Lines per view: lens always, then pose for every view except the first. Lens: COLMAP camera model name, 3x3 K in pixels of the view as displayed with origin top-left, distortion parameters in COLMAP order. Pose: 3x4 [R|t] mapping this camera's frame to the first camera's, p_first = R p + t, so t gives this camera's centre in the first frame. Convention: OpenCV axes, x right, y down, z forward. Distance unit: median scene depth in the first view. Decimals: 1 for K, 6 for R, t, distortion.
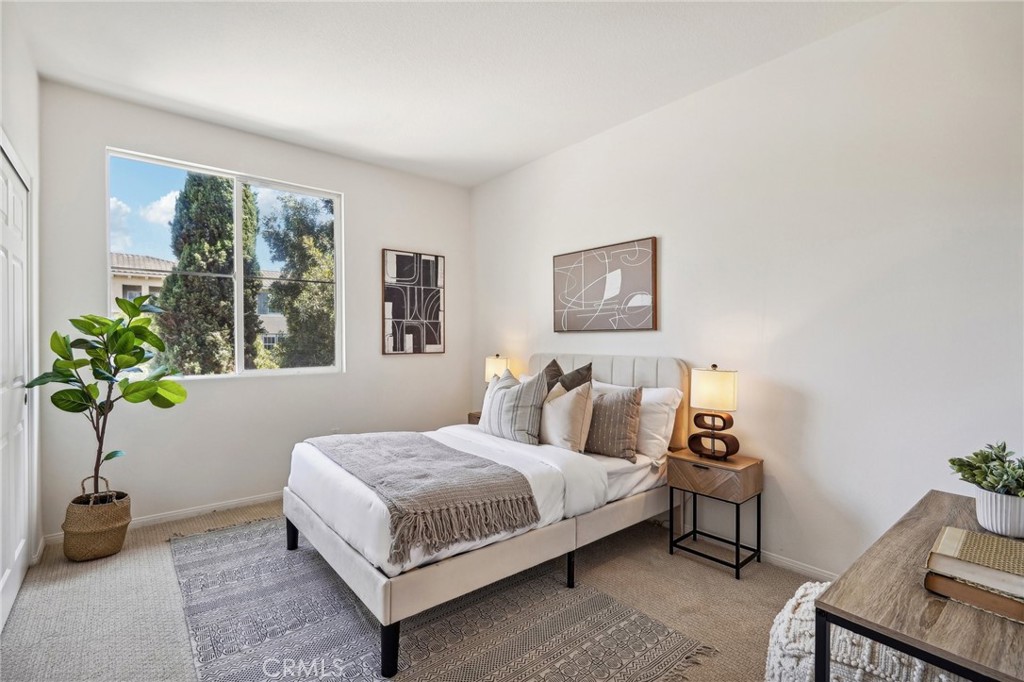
lens RADIAL K [[468.5, 0, 516.4], [0, 468.5, 342.8], [0, 0, 1]] dist [-0.001639, -0.000175]
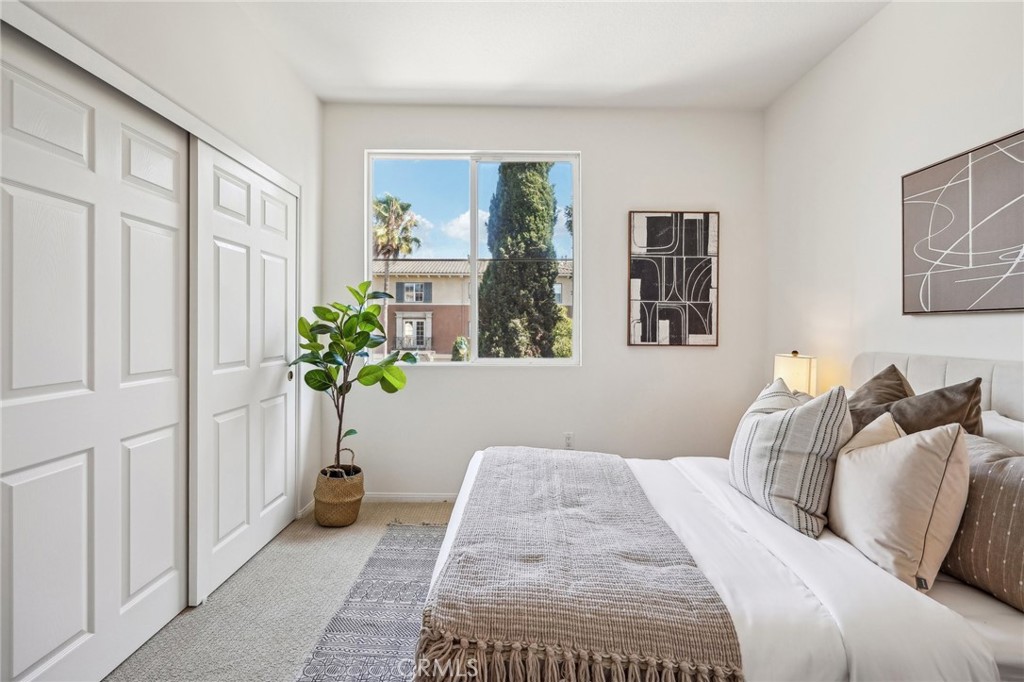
lens RADIAL K [[476.9, 0, 513.4], [0, 476.9, 327.1], [0, 0, 1]] dist [-0.002693, -0.000436]
pose [[0.768625, 0.005105, -0.639680, 0.079815], [-0.010448, 0.999935, -0.004574, -0.000713], [0.639615, 0.010199, 0.768628, 0.258119]]
